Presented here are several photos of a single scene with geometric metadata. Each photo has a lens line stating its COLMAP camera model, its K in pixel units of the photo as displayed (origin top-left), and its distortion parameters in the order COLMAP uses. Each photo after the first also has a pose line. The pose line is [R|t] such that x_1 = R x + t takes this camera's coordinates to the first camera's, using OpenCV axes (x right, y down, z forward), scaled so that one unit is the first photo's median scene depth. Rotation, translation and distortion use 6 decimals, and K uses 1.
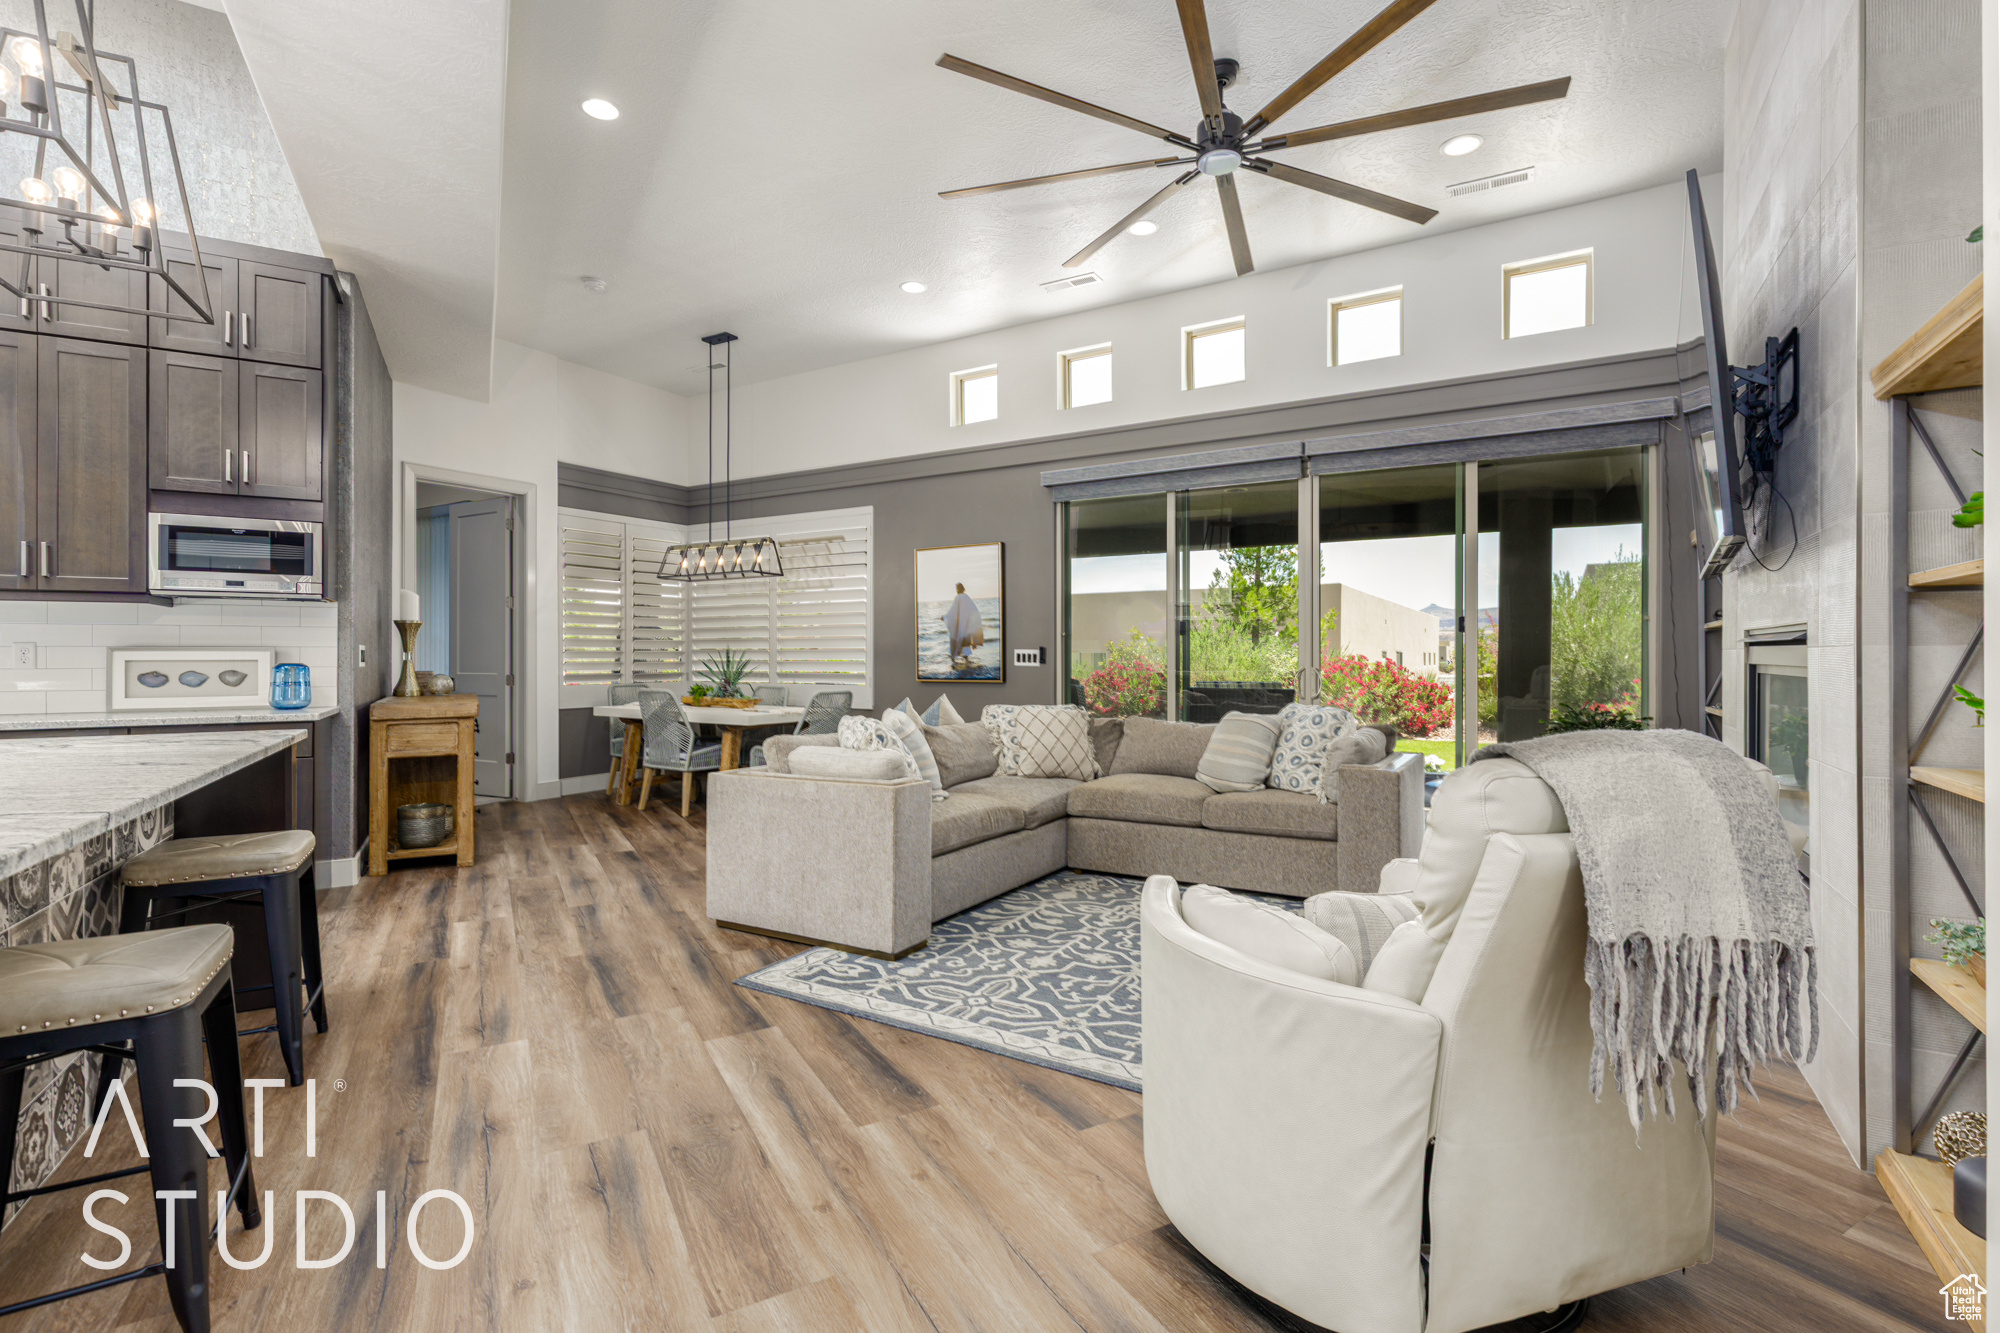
lens RADIAL K [[898.4, 0, 994.8], [0, 898.4, 655.1], [0, 0, 1]] dist [0.007718, -0.001993]
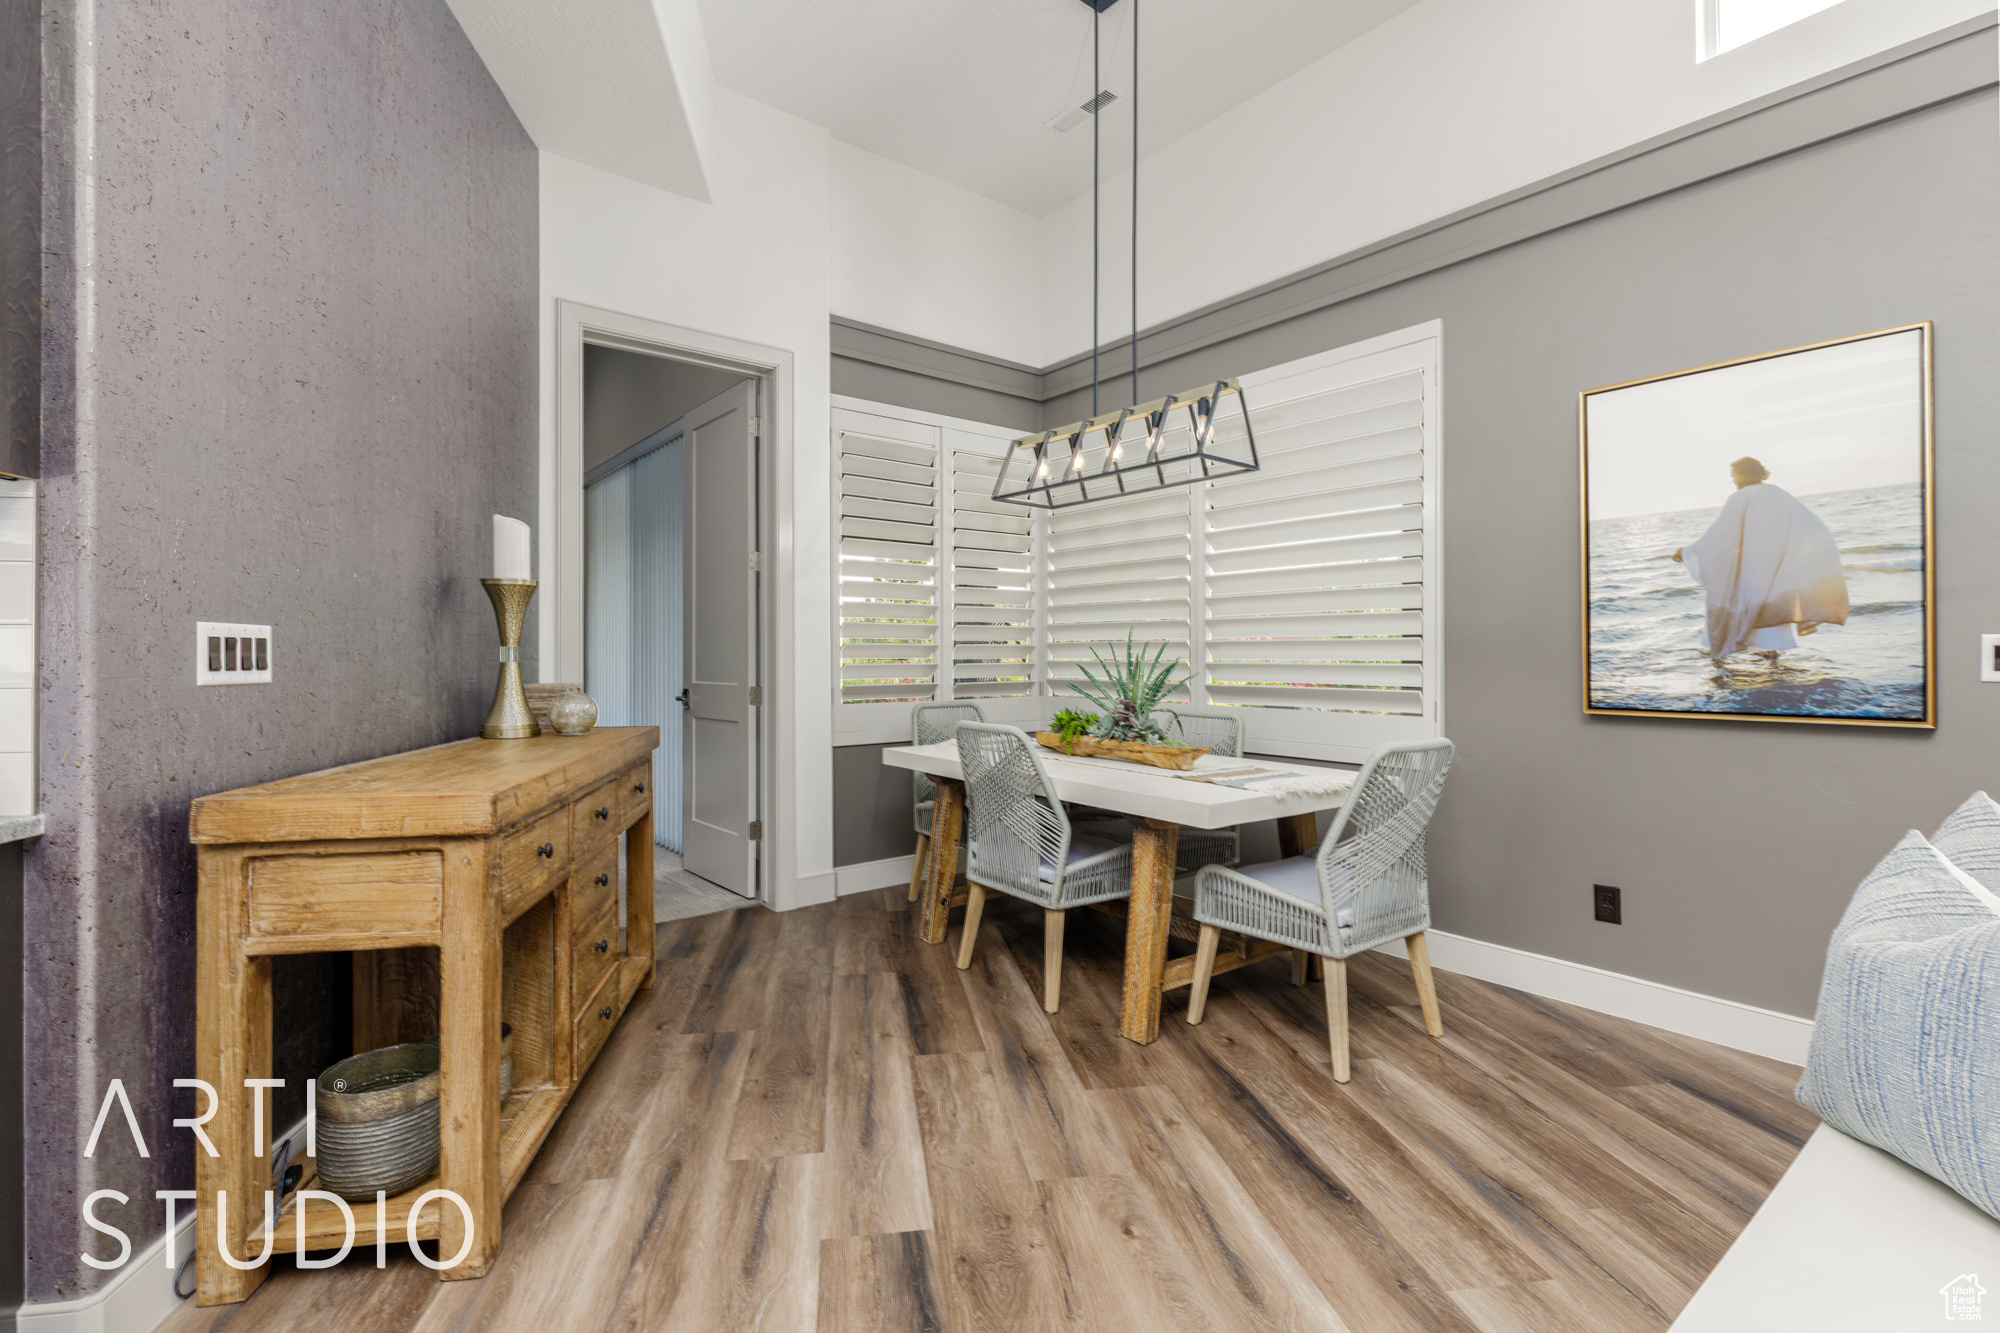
lens RADIAL K [[898.4, 0, 999.1], [0, 898.4, 655.8], [0, 0, 1]] dist [0.007718, -0.001993]
pose [[0.938889, -0.000100, -0.344220, -0.199884], [0.000912, 0.999997, 0.002195, 0.001105], [0.344219, -0.002375, 0.938886, 0.531620]]
